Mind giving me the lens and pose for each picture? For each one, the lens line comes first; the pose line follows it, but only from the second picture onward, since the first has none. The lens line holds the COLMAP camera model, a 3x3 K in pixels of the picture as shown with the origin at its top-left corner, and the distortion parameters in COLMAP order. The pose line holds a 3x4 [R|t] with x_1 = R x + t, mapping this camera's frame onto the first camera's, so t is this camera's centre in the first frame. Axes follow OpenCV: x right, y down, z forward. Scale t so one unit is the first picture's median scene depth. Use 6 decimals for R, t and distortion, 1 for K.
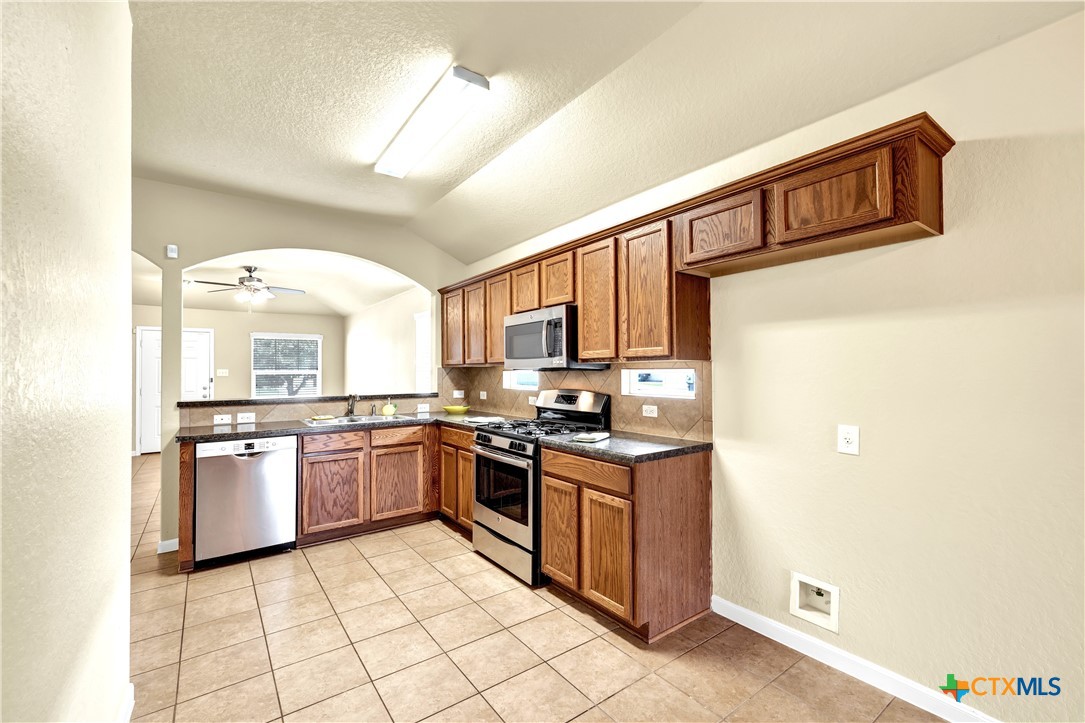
lens RADIAL K [[466.8, 0, 544.9], [0, 466.8, 367.5], [0, 0, 1]] dist [0.001051, 0.000062]
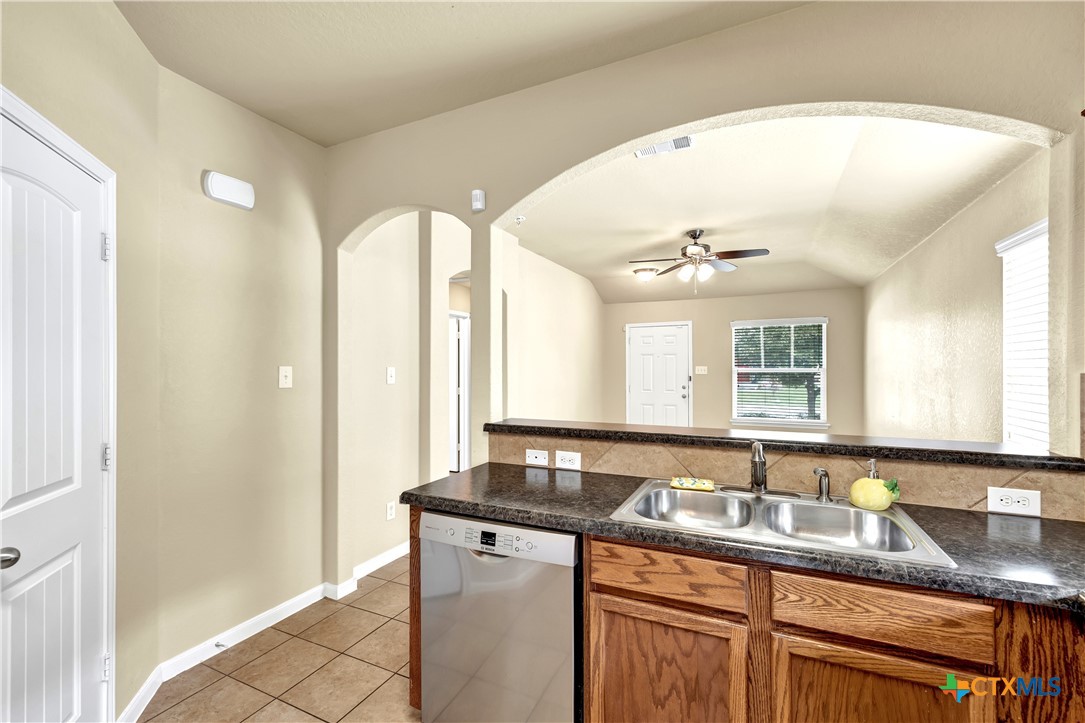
lens RADIAL K [[461.3, 0, 521.9], [0, 461.3, 361.2], [0, 0, 1]] dist [-0.000820, -0.000126]
pose [[0.448001, -0.005055, -0.894019, -0.185901], [0.005550, 0.999980, -0.002873, -0.013676], [0.894016, -0.003675, 0.448020, 0.808282]]
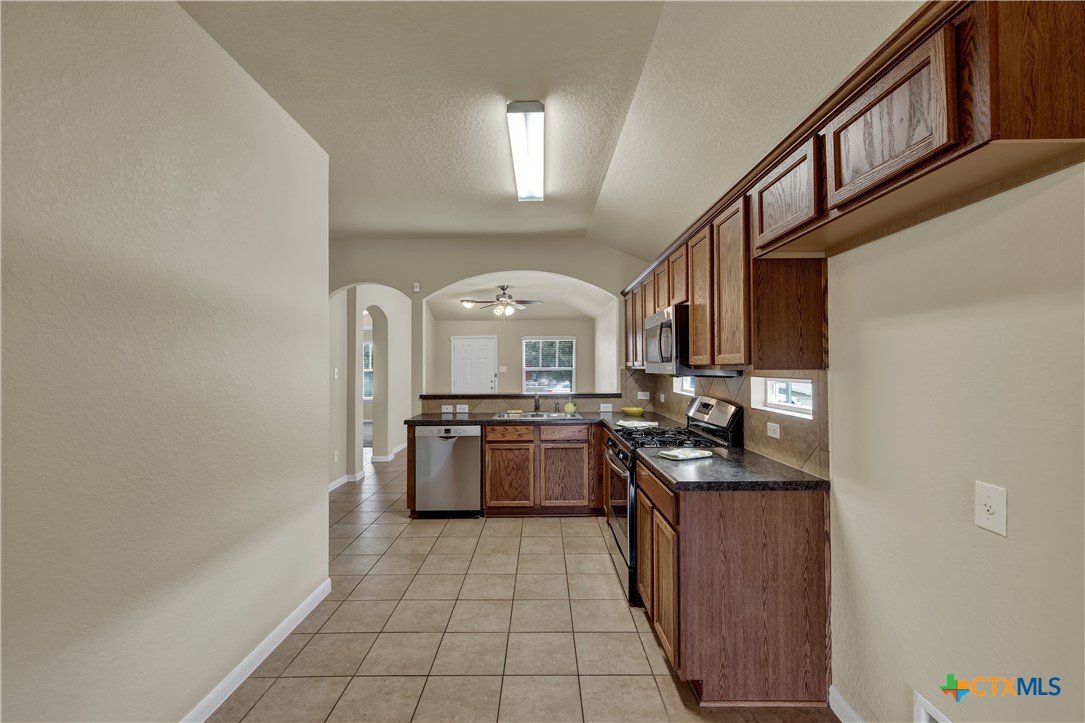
lens RADIAL K [[466.3, 0, 530.9], [0, 466.3, 364.3], [0, 0, 1]] dist [-0.000200, 0.000136]
pose [[0.796351, -0.001943, -0.604832, 0.339934], [0.006465, 0.999965, 0.005300, -0.023863], [0.604800, -0.008131, 0.796336, 0.101015]]
